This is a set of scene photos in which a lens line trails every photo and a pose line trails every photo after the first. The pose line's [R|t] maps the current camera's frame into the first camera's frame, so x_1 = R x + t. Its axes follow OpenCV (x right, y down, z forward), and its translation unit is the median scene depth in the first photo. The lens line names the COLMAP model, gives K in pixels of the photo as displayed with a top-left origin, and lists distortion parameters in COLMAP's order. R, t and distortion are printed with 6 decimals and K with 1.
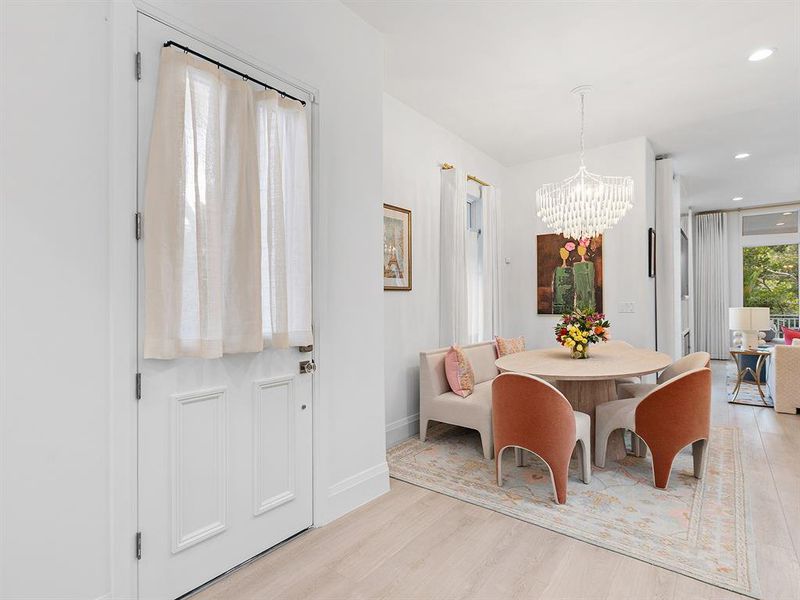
lens RADIAL K [[434.4, 0, 367.1], [0, 434.4, 304.8], [0, 0, 1]] dist [0.003712, 0.001037]
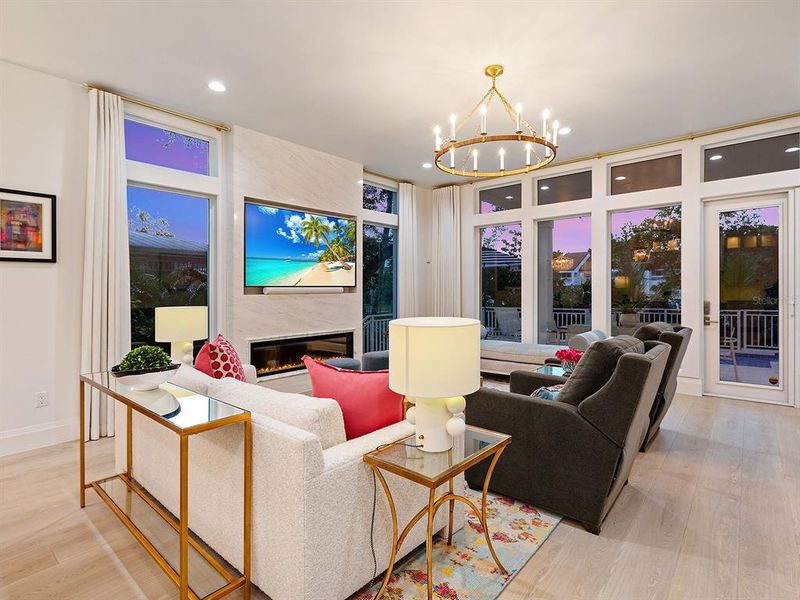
lens RADIAL K [[404.7, 0, 416.2], [0, 404.7, 301.4], [0, 0, 1]] dist [-0.003440, 0.001162]
pose [[0.999829, -0.004245, -0.018026, 1.255991], [0.004449, 0.999926, 0.011286, -0.007067], [0.017977, -0.011364, 0.999774, 0.392987]]
